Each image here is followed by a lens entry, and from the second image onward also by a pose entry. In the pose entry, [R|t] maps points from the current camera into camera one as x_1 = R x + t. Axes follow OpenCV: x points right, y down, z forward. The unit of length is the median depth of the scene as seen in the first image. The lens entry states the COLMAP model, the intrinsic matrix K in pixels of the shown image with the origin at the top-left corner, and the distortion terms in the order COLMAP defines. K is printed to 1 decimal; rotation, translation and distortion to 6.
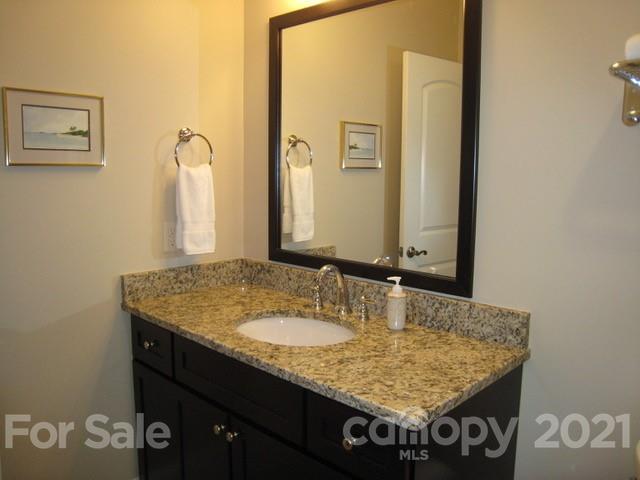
lens RADIAL K [[529.4, 0, 315.8], [0, 529.4, 230.4], [0, 0, 1]] dist [-0.153037, 0.131489]
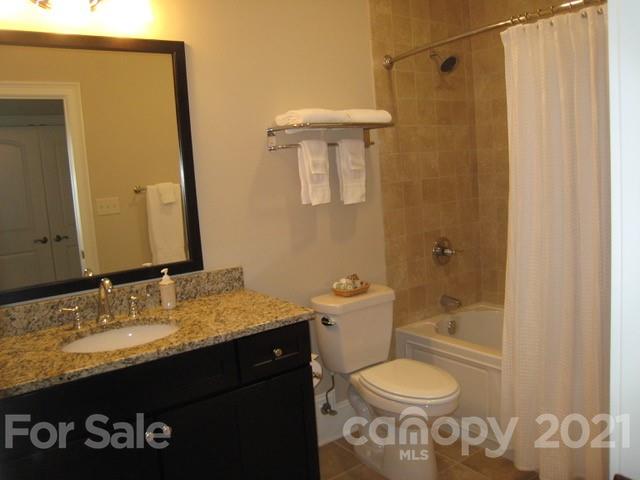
lens RADIAL K [[529.4, 0, 315.8], [0, 529.4, 230.4], [0, 0, 1]] dist [-0.153037, 0.131489]
pose [[0.164812, -0.134942, 0.977050, -1.084125], [0.179164, 0.978213, 0.104880, -0.078968], [-0.969916, 0.157767, 0.185398, 0.390632]]
